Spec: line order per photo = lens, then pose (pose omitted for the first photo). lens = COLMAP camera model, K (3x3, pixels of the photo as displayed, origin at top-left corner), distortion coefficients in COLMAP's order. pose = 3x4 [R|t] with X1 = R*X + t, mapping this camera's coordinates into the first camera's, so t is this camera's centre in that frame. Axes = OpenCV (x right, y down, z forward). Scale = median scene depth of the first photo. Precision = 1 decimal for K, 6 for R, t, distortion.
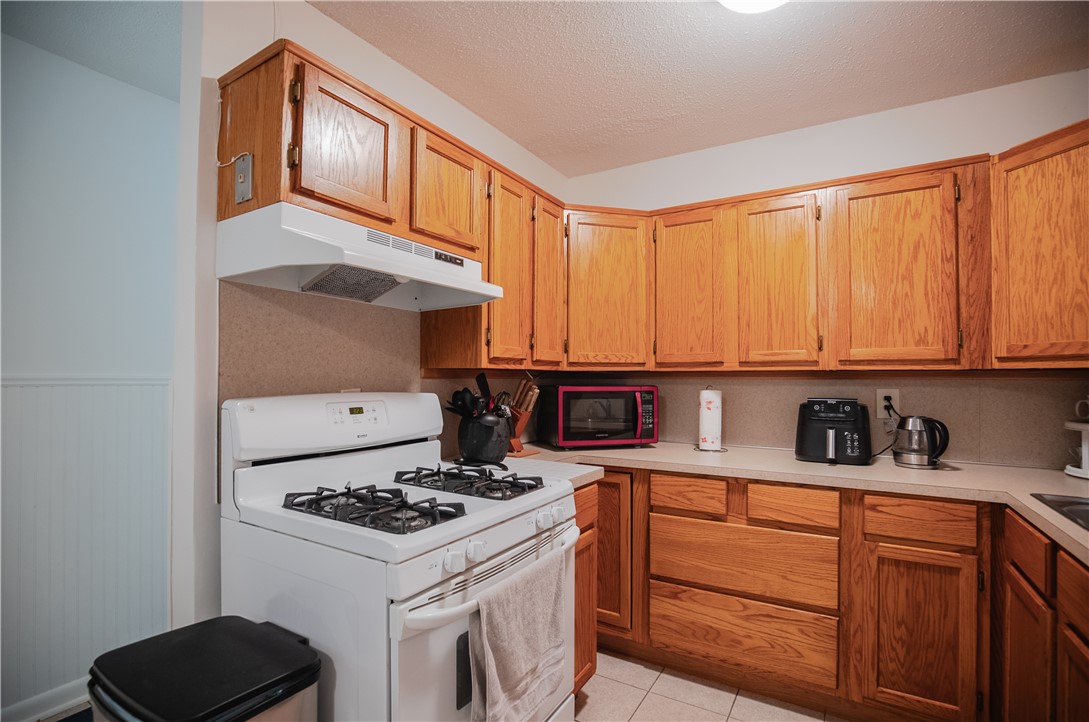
lens RADIAL K [[513.0, 0, 543.5], [0, 513.0, 368.7], [0, 0, 1]] dist [-0.030591, 0.001191]
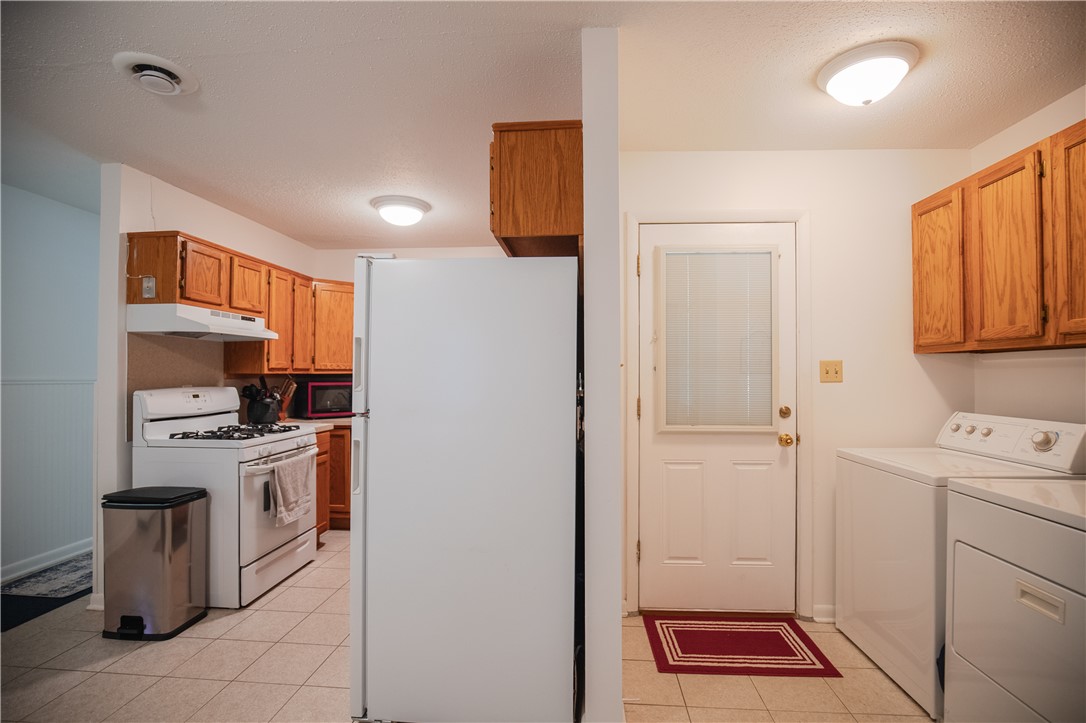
lens RADIAL K [[501.7, 0, 551.3], [0, 501.7, 367.6], [0, 0, 1]] dist [-0.036203, 0.006733]
pose [[0.886783, 0.004802, 0.462162, -0.025706], [-0.008343, 0.999949, 0.005619, -0.041679], [-0.462111, -0.008838, 0.886778, -1.099136]]
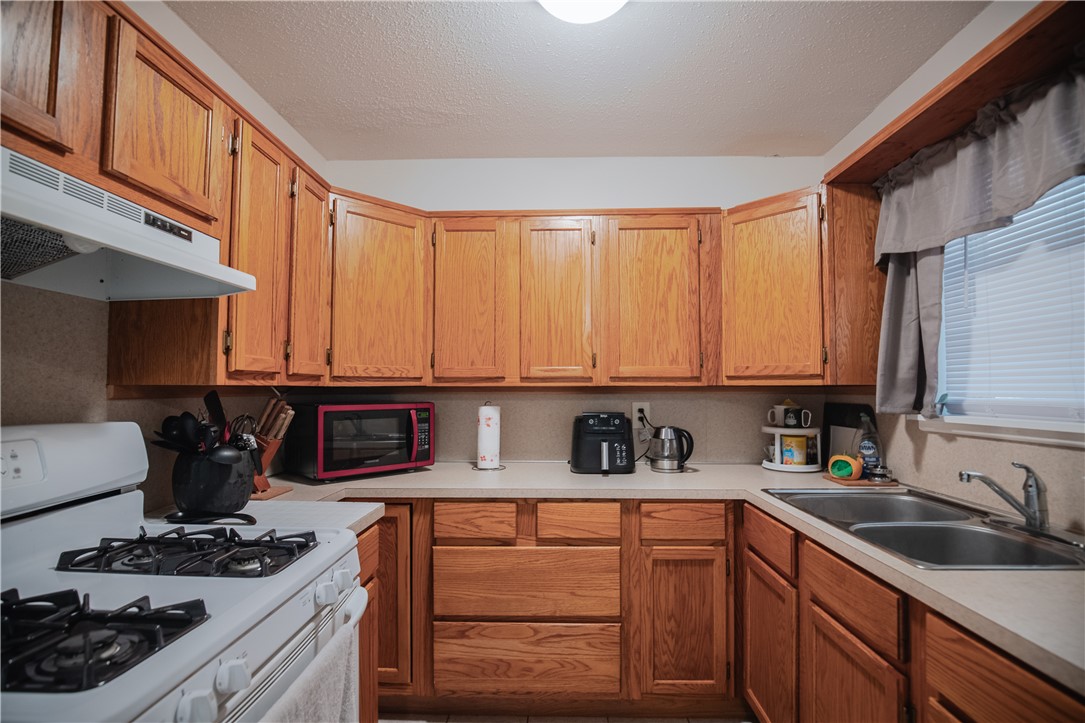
lens RADIAL K [[501.3, 0, 550.8], [0, 501.3, 367.6], [0, 0, 1]] dist [-0.036203, 0.006733]
pose [[0.864447, 0.015706, 0.502479, -0.061373], [-0.005197, 0.999738, -0.022309, -0.012725], [-0.502698, 0.016673, 0.864301, 0.156683]]
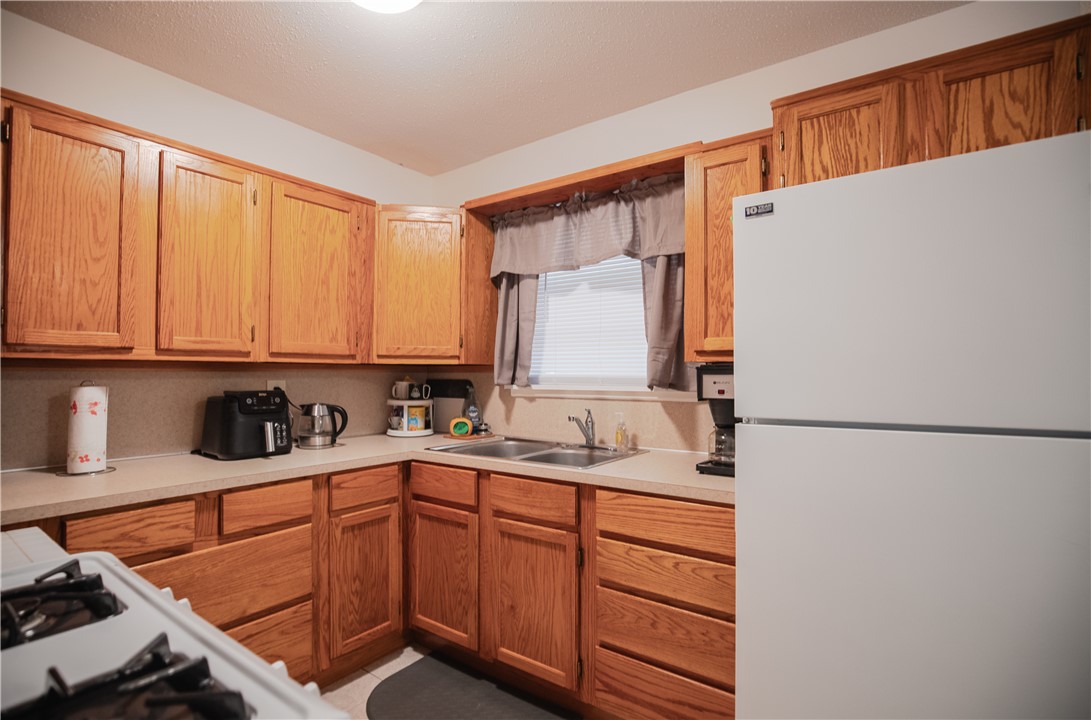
lens RADIAL K [[514.3, 0, 542.9], [0, 514.3, 363.5], [0, 0, 1]] dist [-0.030978, 0.000334]
pose [[0.079830, 0.013971, 0.996711, -0.392717], [-0.020772, 0.999708, -0.012349, 0.007374], [-0.996592, -0.019718, 0.080097, 0.409515]]
